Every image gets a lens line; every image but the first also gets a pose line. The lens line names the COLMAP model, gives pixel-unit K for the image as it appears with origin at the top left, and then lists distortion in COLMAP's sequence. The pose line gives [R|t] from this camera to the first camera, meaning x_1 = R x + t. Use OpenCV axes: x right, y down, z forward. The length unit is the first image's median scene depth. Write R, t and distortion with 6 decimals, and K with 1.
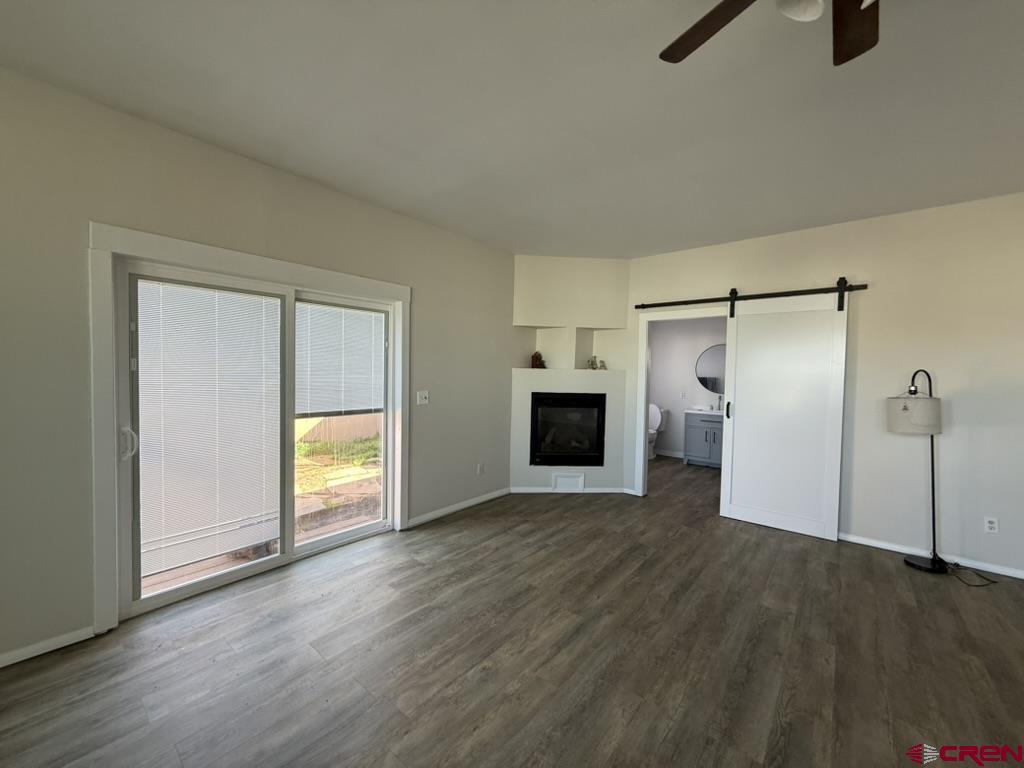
lens RADIAL K [[408.3, 0, 510.1], [0, 408.3, 381.3], [0, 0, 1]] dist [0.001747, 0.000036]
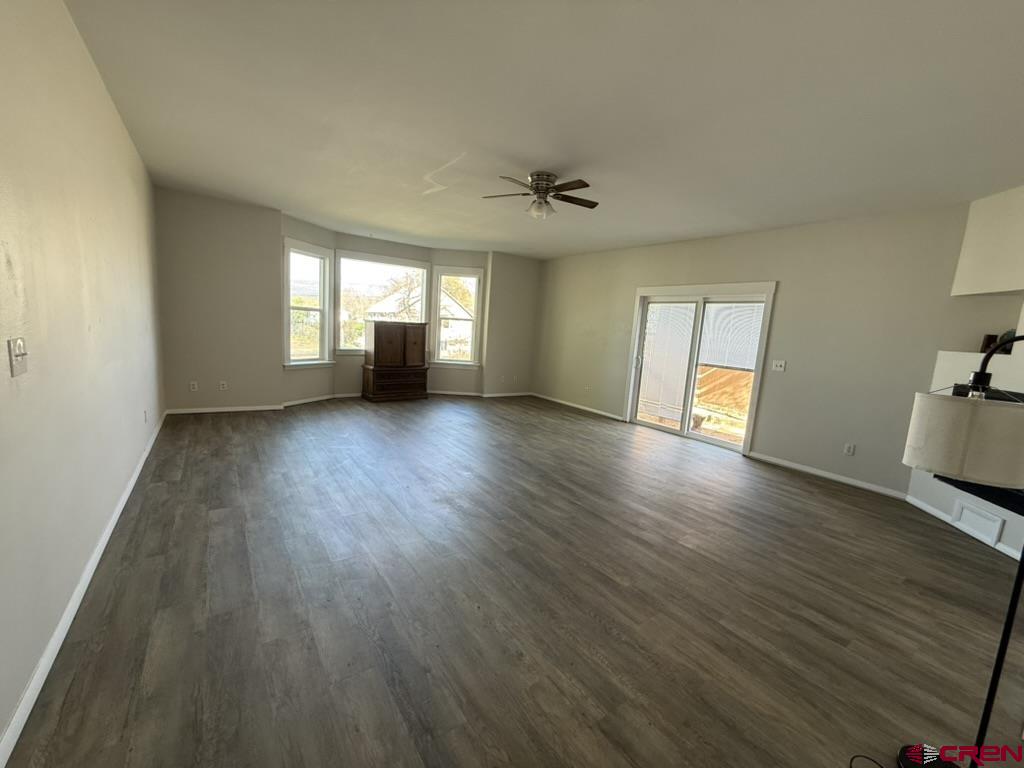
lens RADIAL K [[408.3, 0, 511.5], [0, 408.3, 383.7], [0, 0, 1]] dist [0.001747, 0.000036]
pose [[-0.245927, 0.102114, -0.963895, 1.521931], [-0.096560, 0.986908, 0.129188, 0.012908], [0.964467, 0.124844, -0.232847, 0.607868]]
